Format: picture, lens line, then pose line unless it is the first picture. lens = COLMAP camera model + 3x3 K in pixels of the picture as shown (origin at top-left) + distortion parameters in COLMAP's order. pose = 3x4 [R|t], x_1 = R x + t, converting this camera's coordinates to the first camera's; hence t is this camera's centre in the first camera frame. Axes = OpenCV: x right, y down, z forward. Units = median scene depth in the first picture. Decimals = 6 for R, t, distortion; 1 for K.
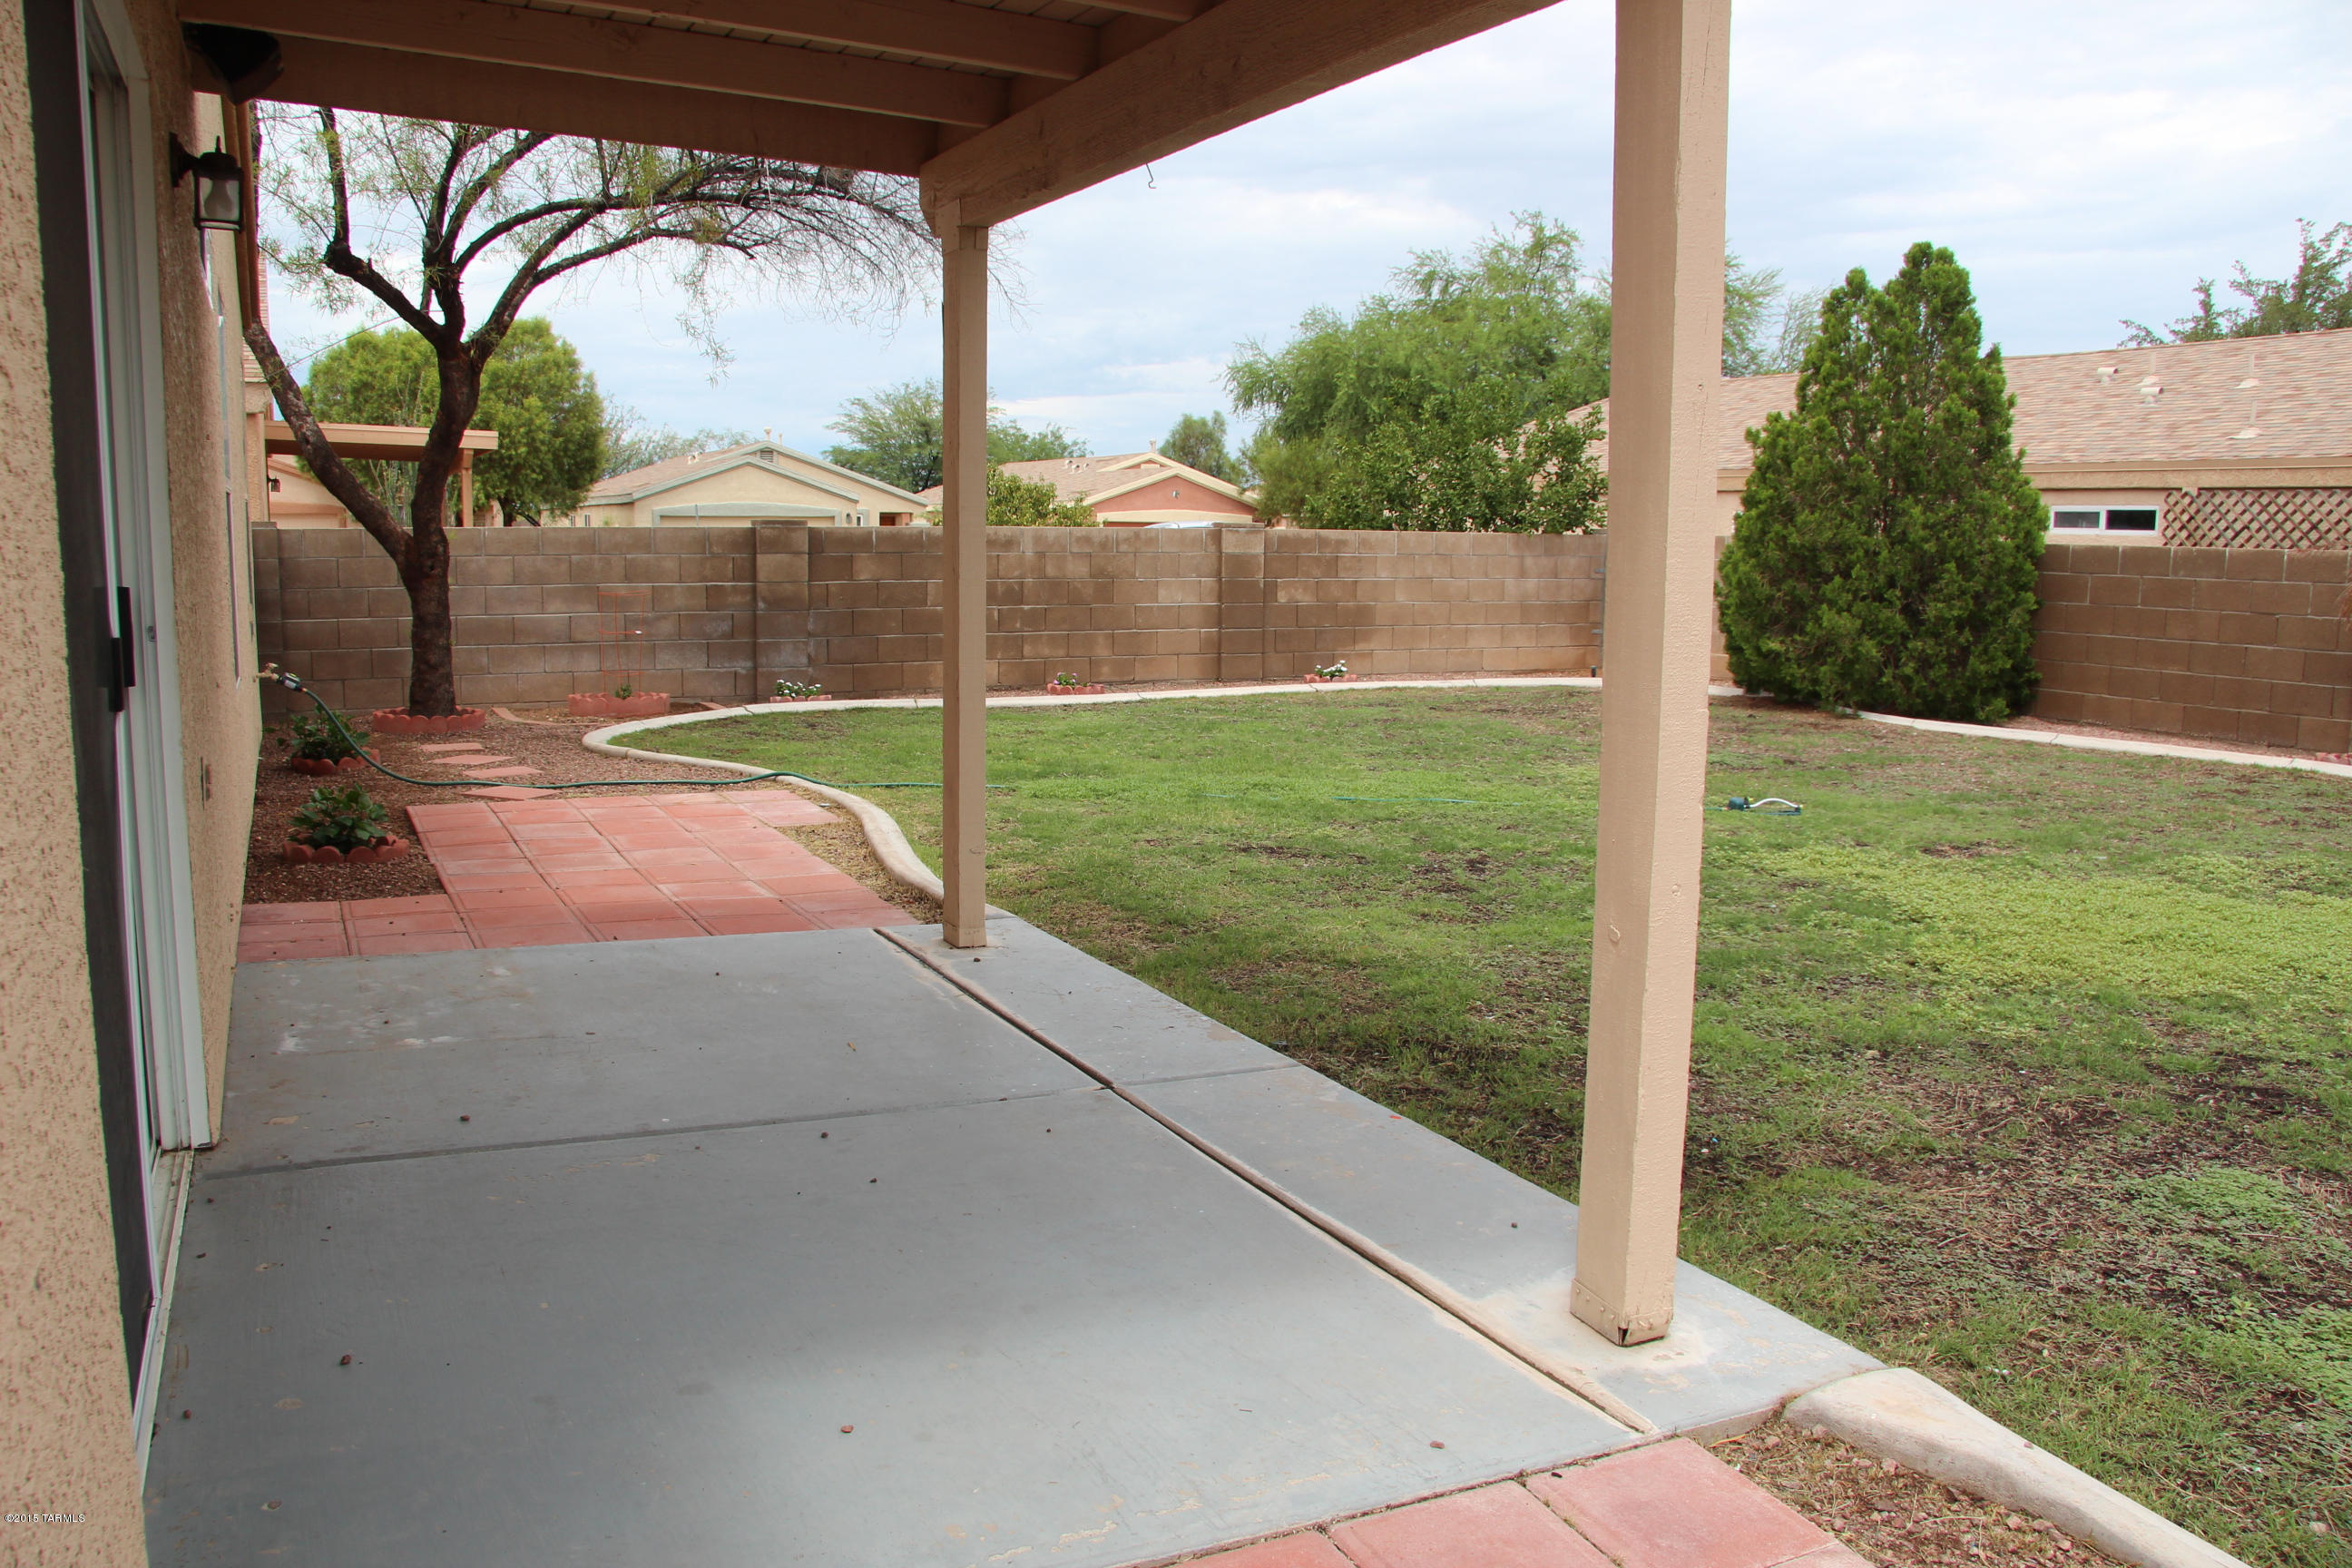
lens RADIAL K [[1822.6, 0, 1173.3], [0, 1822.6, 812.1], [0, 0, 1]] dist [-0.180979, 0.148638]
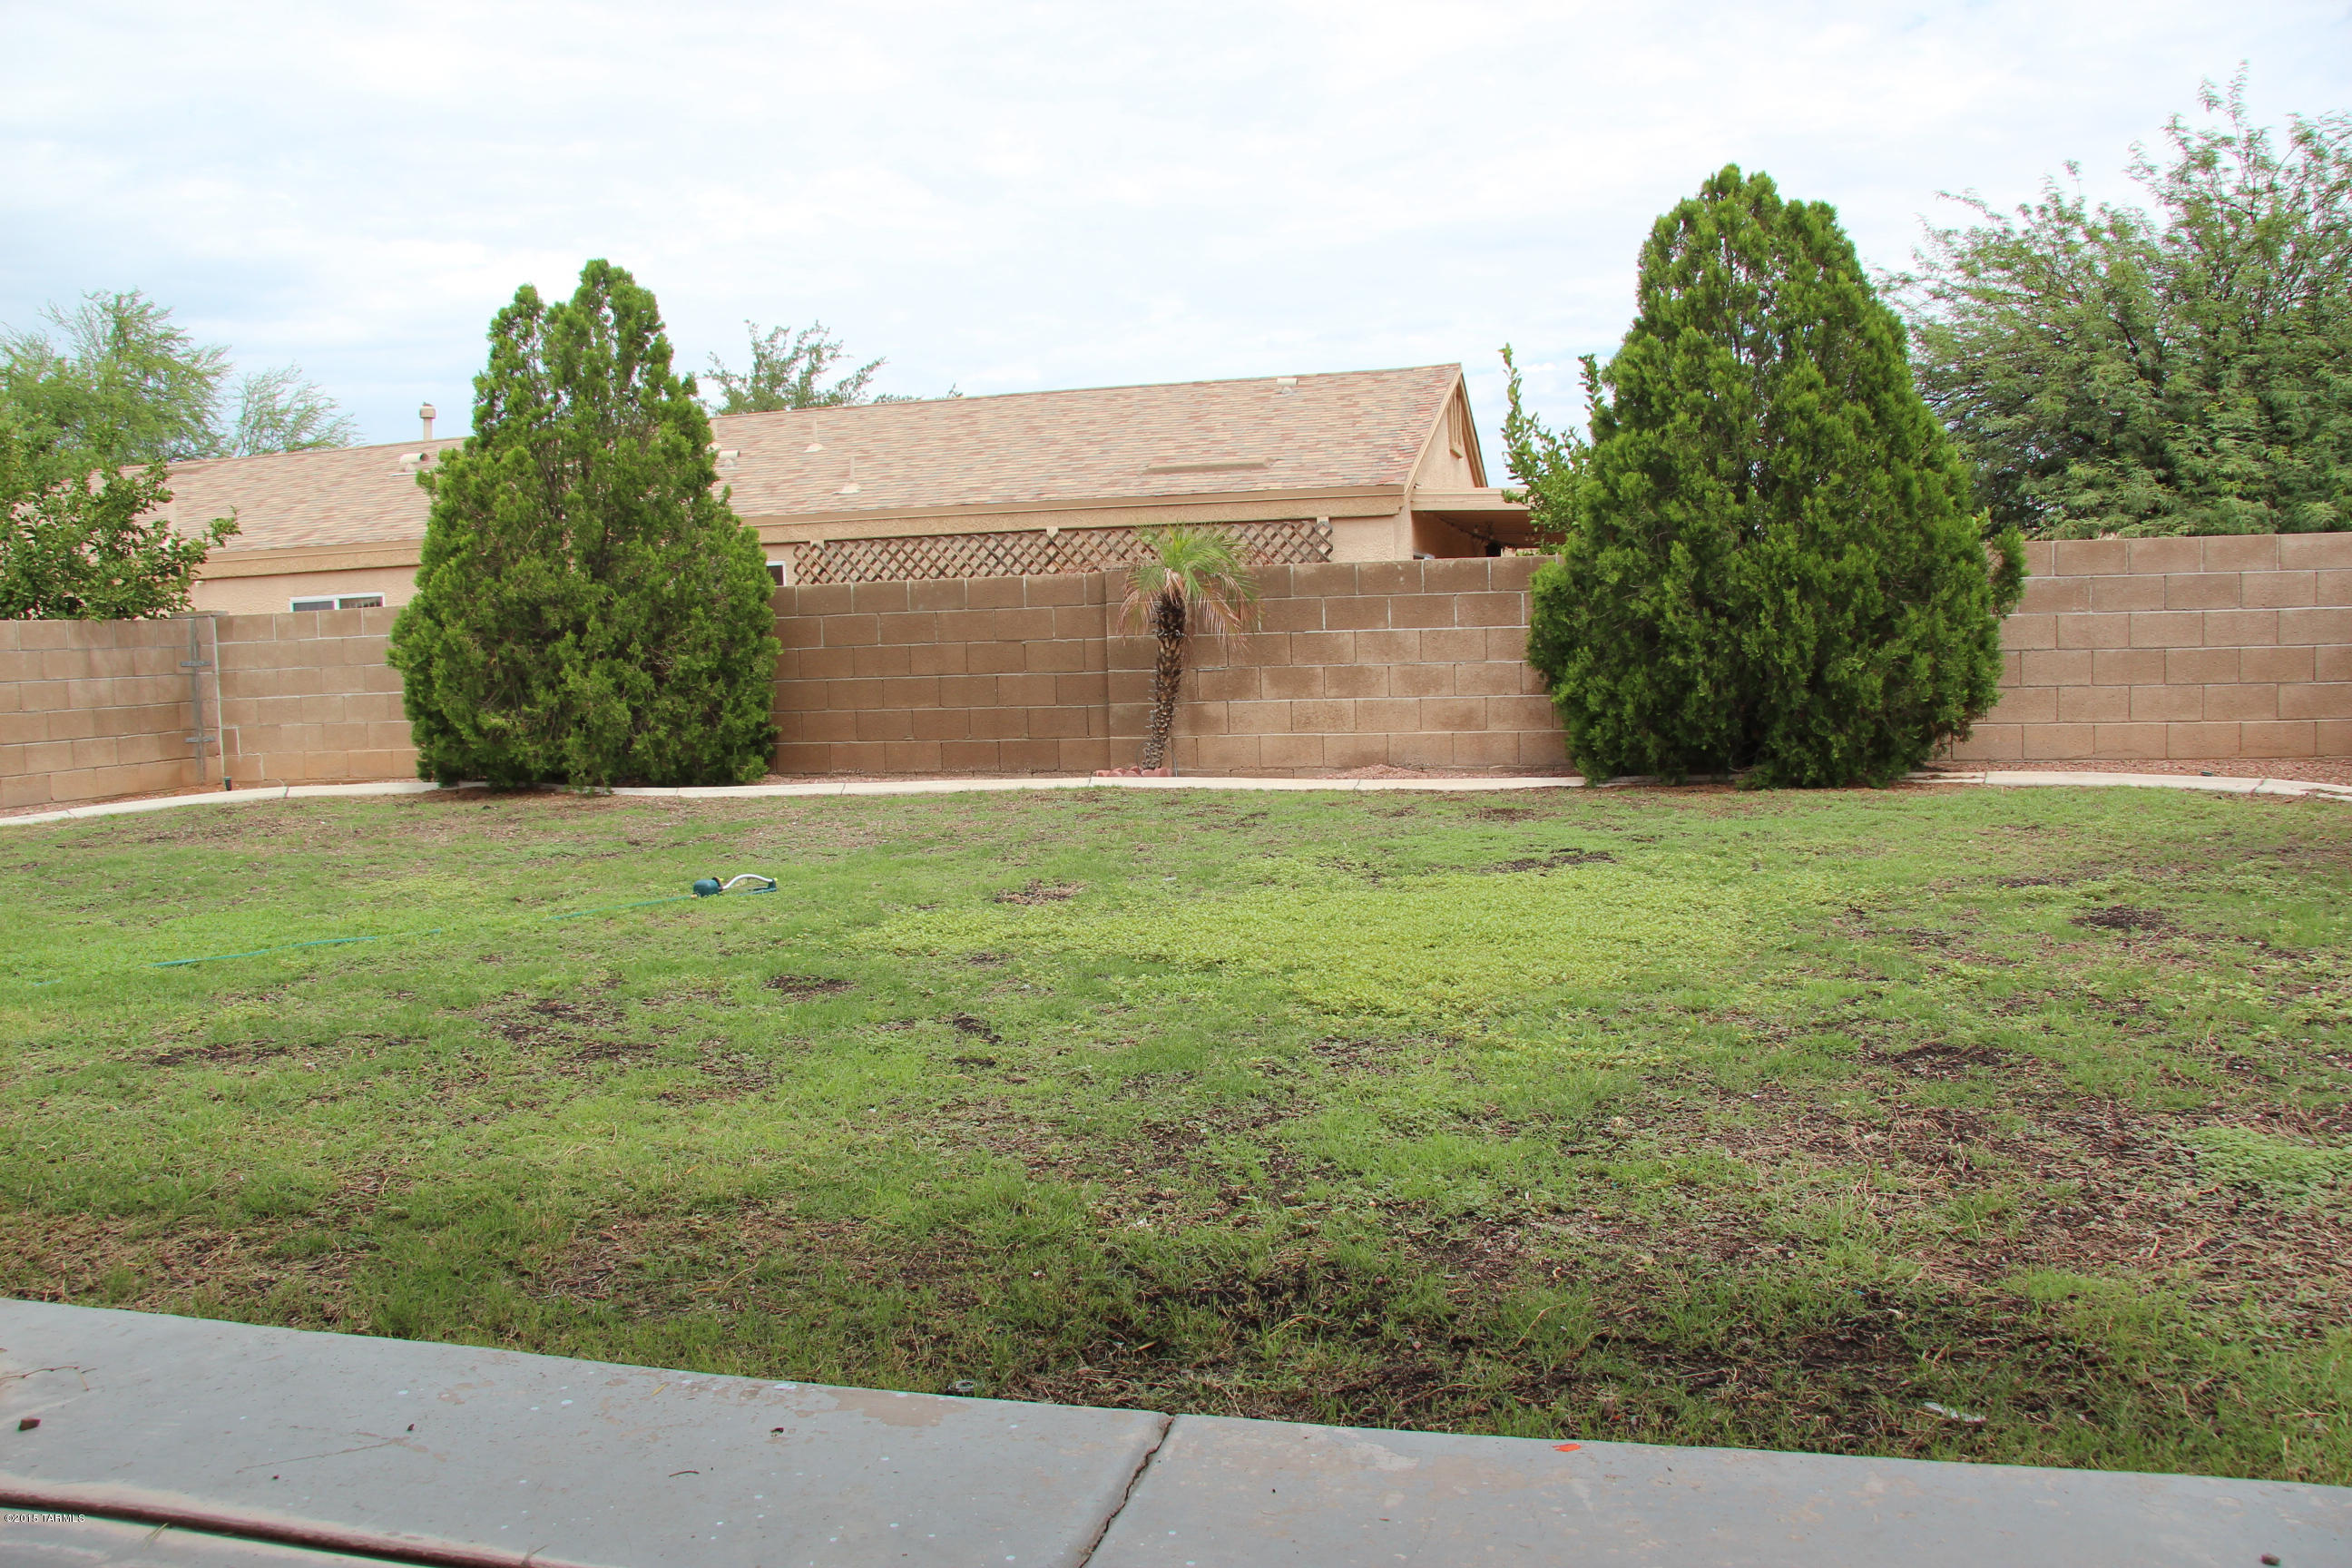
lens RADIAL K [[1822.6, 0, 1173.3], [0, 1822.6, 812.1], [0, 0, 1]] dist [-0.180979, 0.148638]
pose [[0.653425, -0.101786, 0.750117, -0.084916], [0.152182, 0.988351, 0.001547, -0.004687], [-0.741537, 0.113144, 0.661303, 0.223467]]
